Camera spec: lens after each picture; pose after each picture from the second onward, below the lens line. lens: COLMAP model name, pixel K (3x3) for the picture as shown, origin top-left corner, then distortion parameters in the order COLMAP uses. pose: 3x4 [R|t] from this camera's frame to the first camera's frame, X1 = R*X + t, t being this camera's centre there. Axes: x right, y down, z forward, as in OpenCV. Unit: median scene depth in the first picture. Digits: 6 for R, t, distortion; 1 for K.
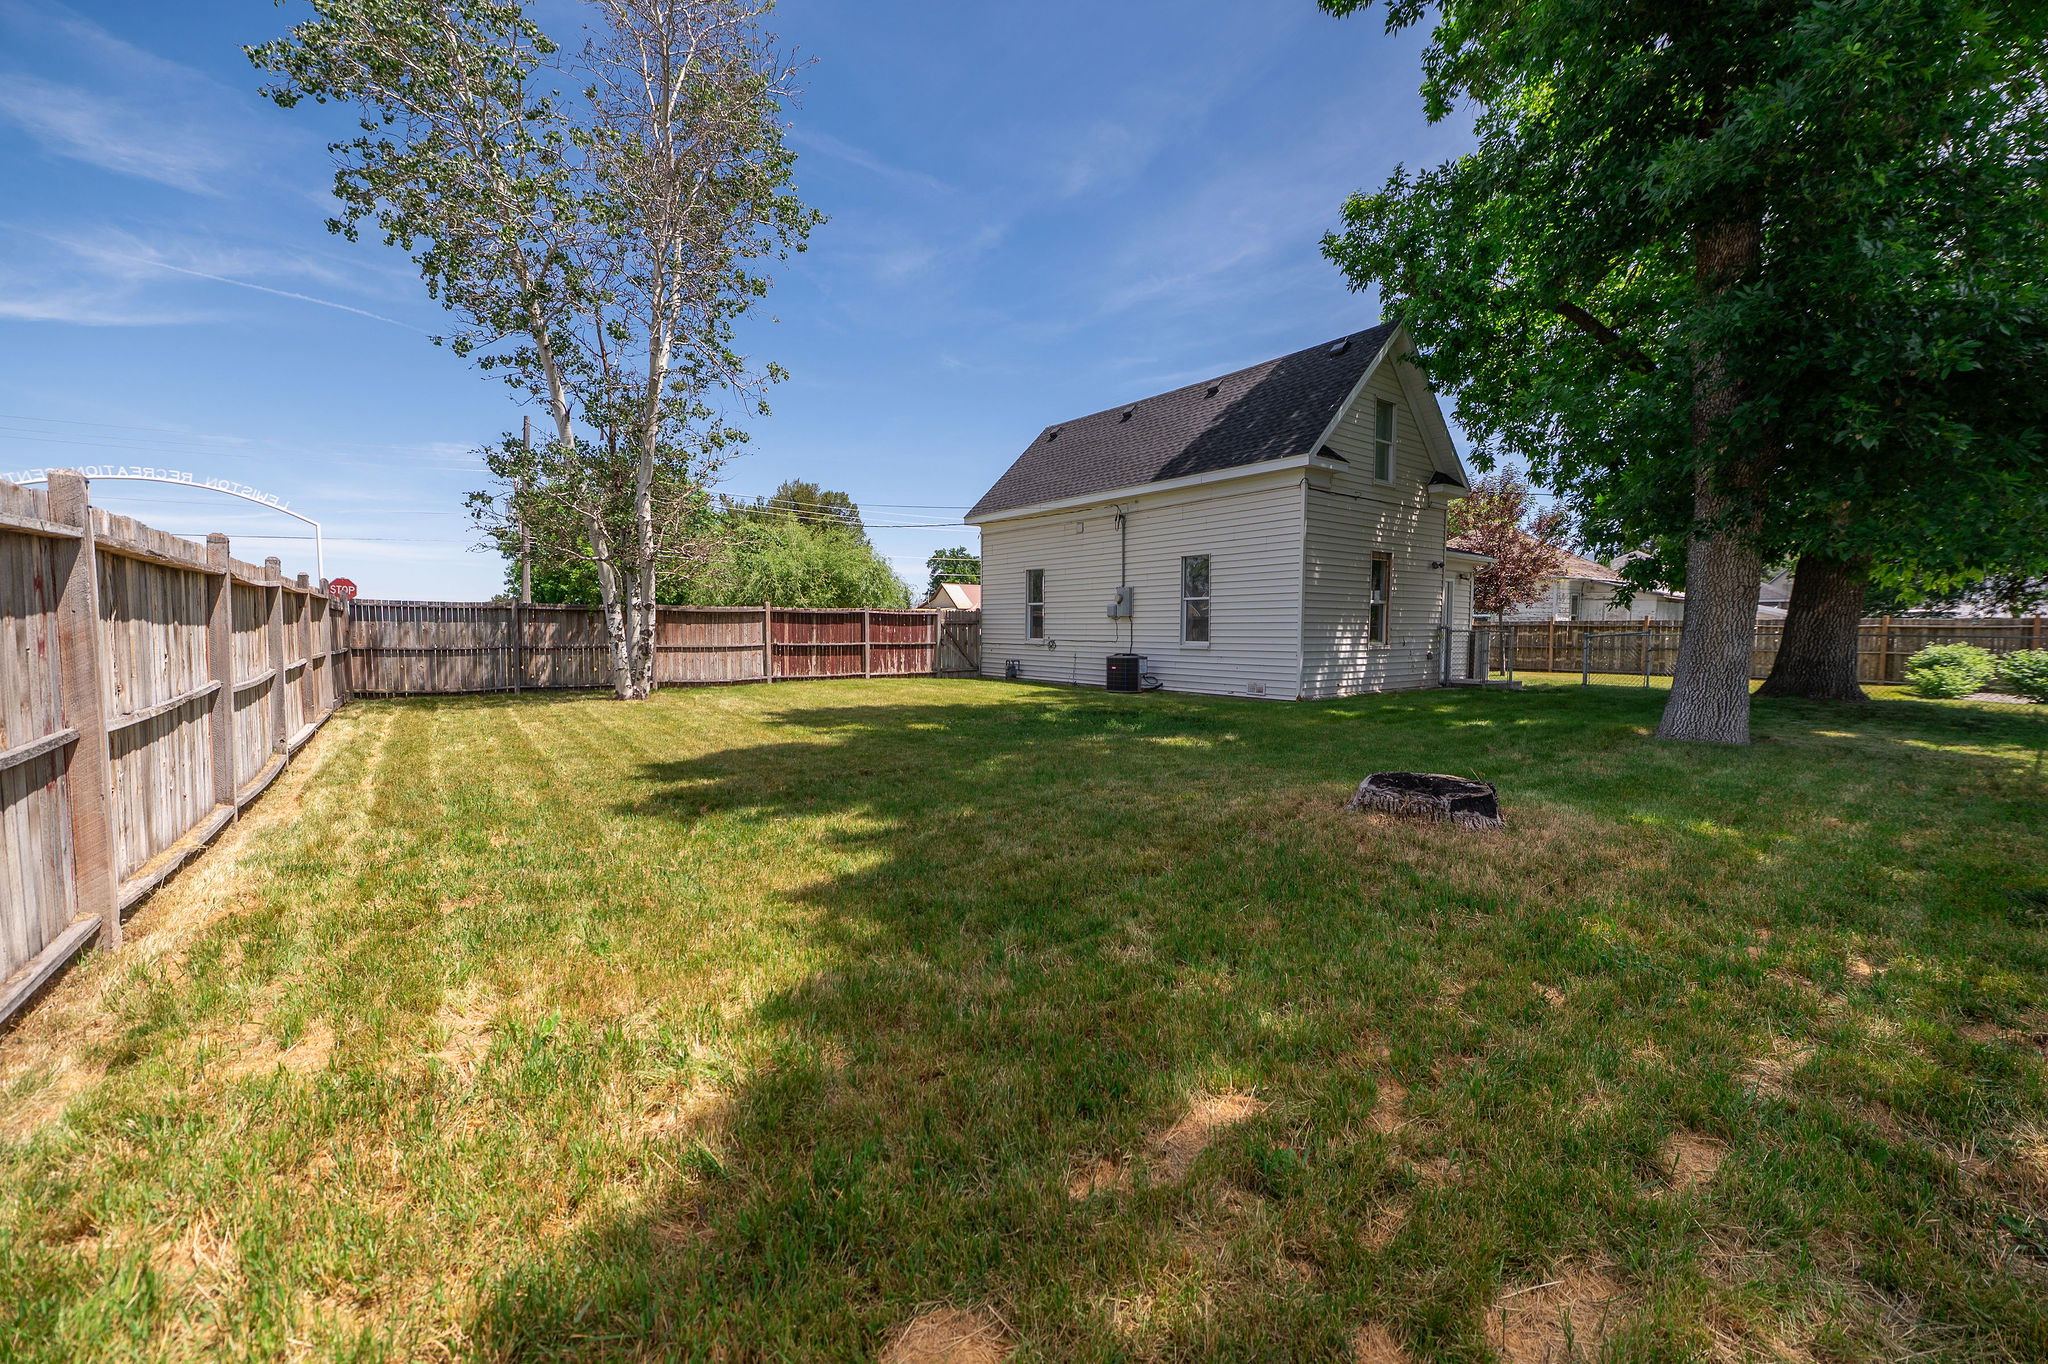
lens RADIAL K [[823.1, 0, 1028.0], [0, 823.1, 672.7], [0, 0, 1]] dist [-0.010891, -0.000190]
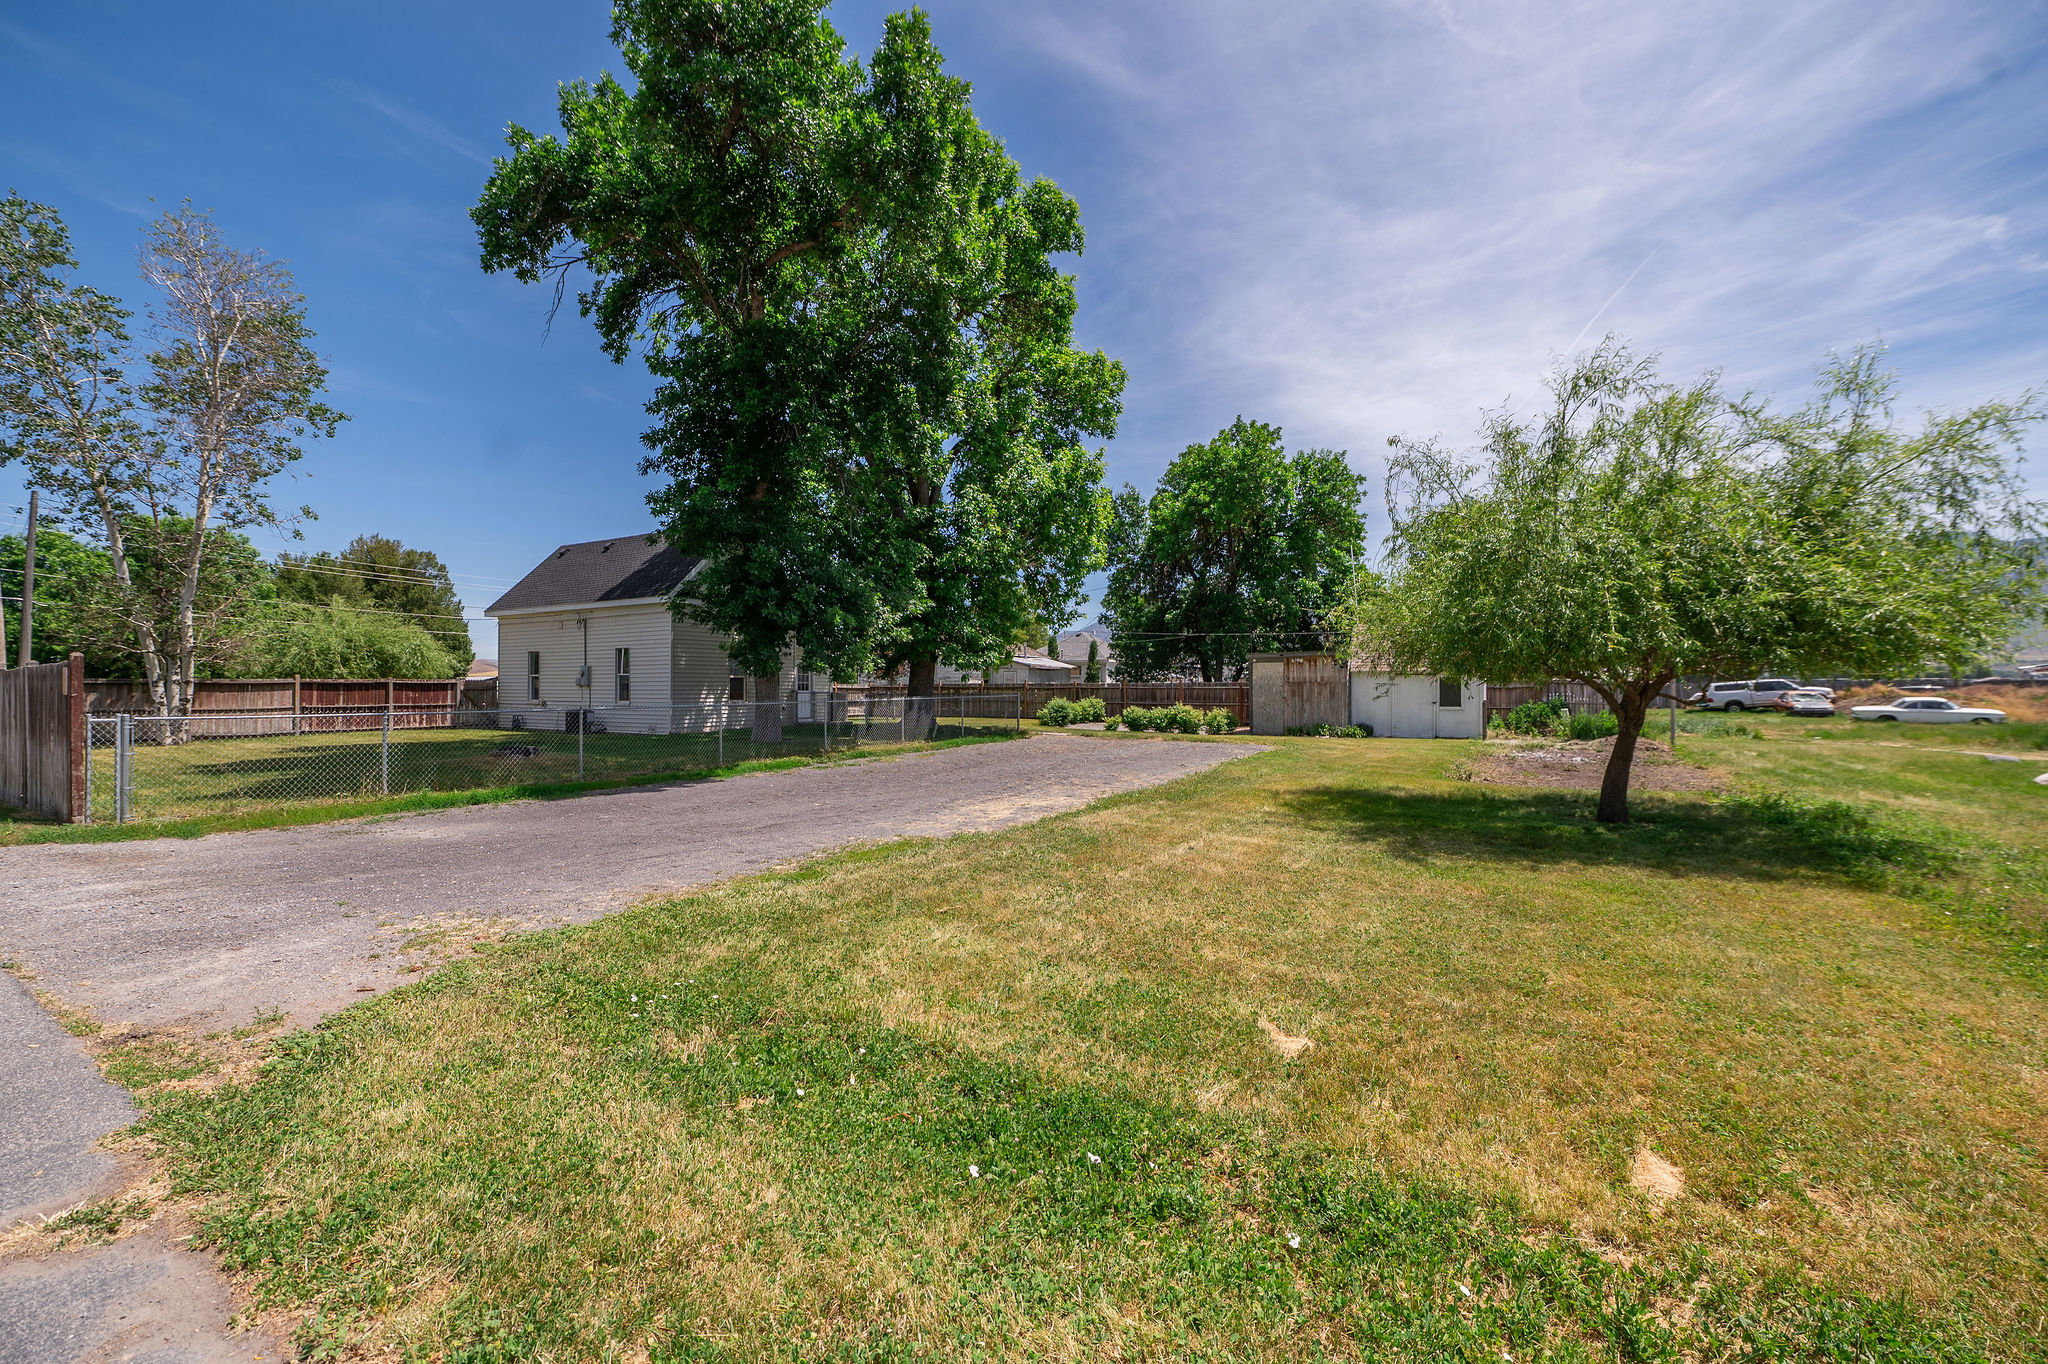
lens RADIAL K [[823.1, 0, 1028.0], [0, 823.1, 672.7], [0, 0, 1]] dist [-0.010891, -0.000190]
pose [[0.926387, 0.000784, 0.376571, 0.310948], [0.024957, 0.997671, -0.063474, 0.026567], [-0.375744, 0.068200, 0.924211, -0.739105]]
